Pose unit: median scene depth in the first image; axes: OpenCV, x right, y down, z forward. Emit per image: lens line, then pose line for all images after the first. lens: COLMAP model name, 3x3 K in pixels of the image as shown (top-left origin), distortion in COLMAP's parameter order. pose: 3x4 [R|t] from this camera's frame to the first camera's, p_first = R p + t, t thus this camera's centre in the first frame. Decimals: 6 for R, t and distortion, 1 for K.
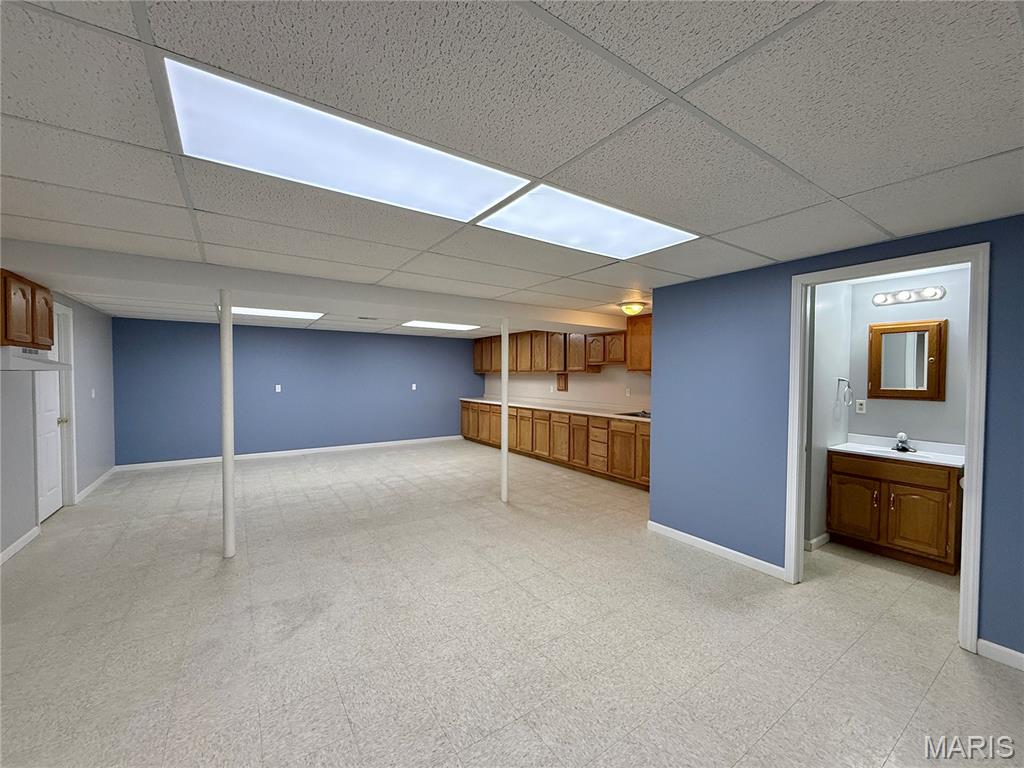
lens RADIAL K [[409.0, 0, 509.2], [0, 409.0, 381.6], [0, 0, 1]] dist [-0.000862, 0.000412]
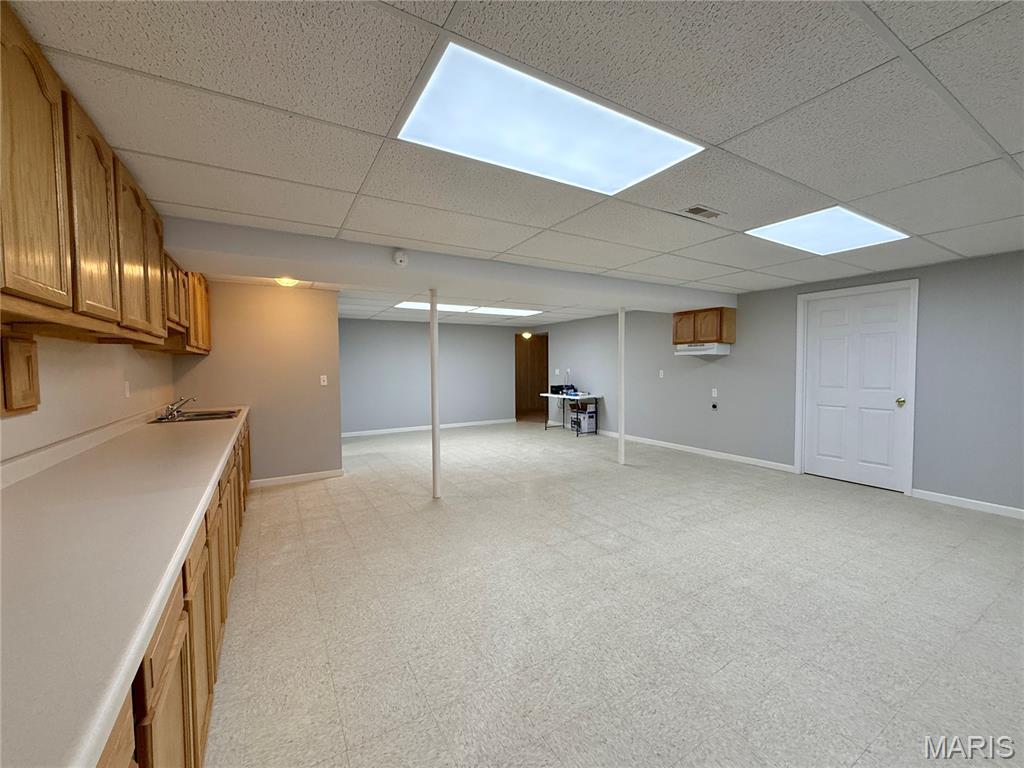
lens RADIAL K [[409.0, 0, 510.0], [0, 409.0, 383.3], [0, 0, 1]] dist [-0.000862, 0.000412]
pose [[-0.998385, 0.000282, 0.056816, -0.241497], [0.003734, 0.998152, 0.060650, -0.009964], [-0.056694, 0.060764, -0.996541, 2.037176]]
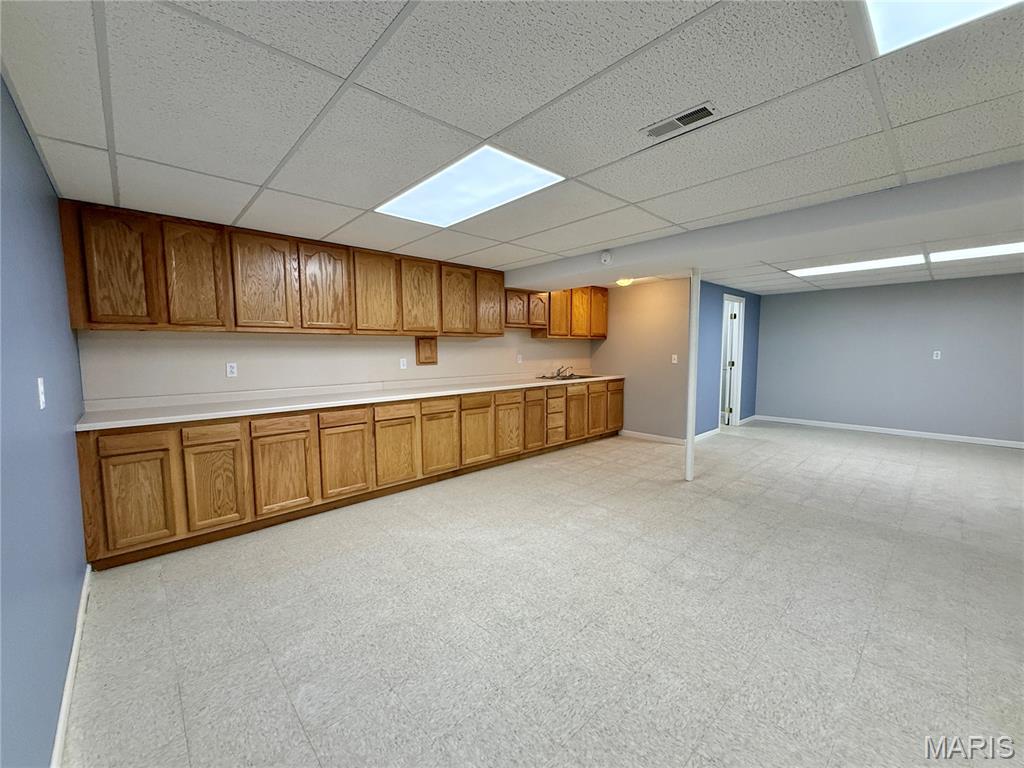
lens RADIAL K [[409.0, 0, 510.0], [0, 409.0, 383.1], [0, 0, 1]] dist [-0.000862, 0.000412]
pose [[-0.154046, -0.088361, 0.984105, -0.876528], [0.022098, 0.995436, 0.092838, -0.007583], [-0.987817, 0.036048, -0.151390, 1.647017]]
